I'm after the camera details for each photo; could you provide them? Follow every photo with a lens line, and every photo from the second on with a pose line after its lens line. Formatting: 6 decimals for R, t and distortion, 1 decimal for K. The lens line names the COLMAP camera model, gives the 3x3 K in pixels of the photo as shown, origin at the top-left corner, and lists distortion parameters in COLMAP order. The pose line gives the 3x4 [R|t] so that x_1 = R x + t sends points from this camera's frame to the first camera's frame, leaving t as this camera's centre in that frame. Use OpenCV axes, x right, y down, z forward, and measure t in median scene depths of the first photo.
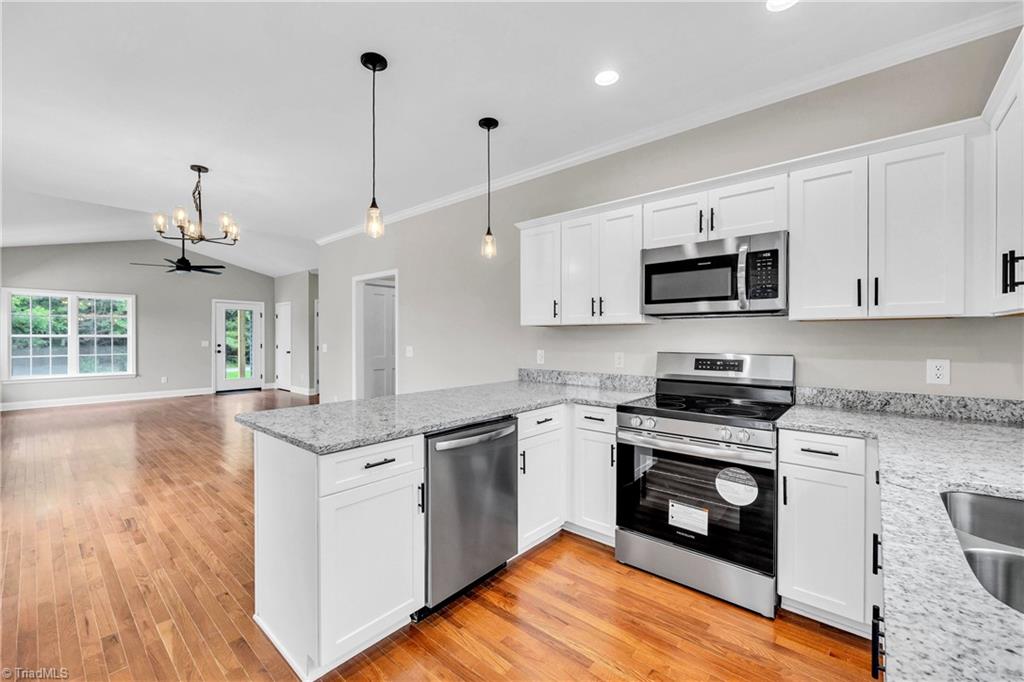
lens RADIAL K [[416.3, 0, 512.0], [0, 416.3, 341.0], [0, 0, 1]] dist [0.000758, 0.000123]
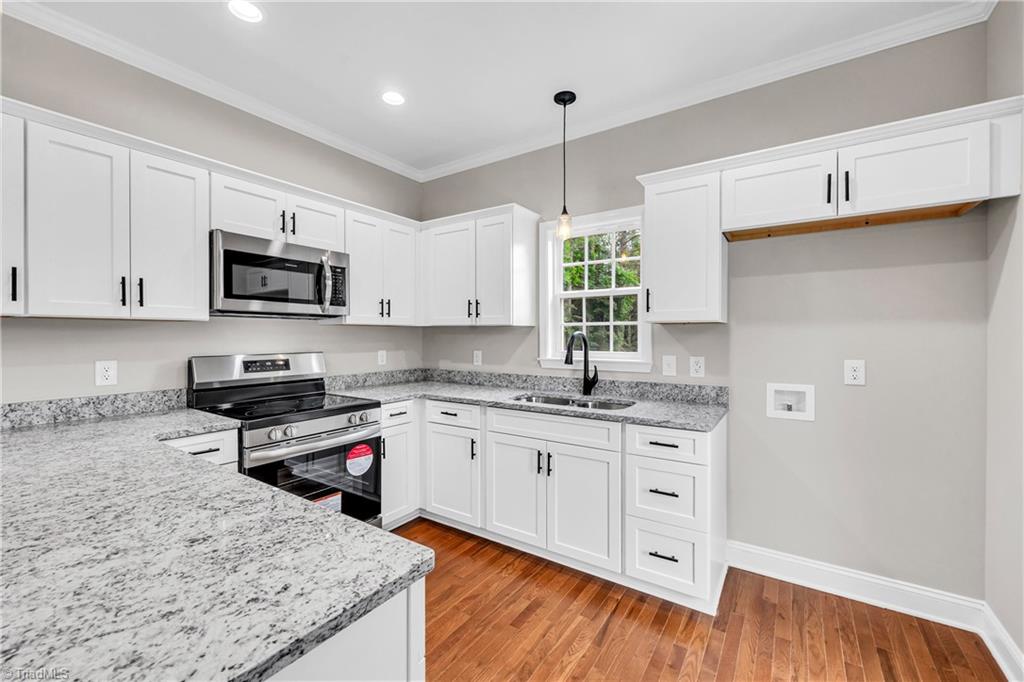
lens RADIAL K [[416.3, 0, 512.0], [0, 416.3, 341.0], [0, 0, 1]] dist [0.000758, 0.000123]
pose [[-0.102970, -0.013175, 0.994597, -0.573273], [0.010717, 0.999840, 0.014354, -0.009548], [-0.994627, 0.012137, -0.102812, 0.540920]]
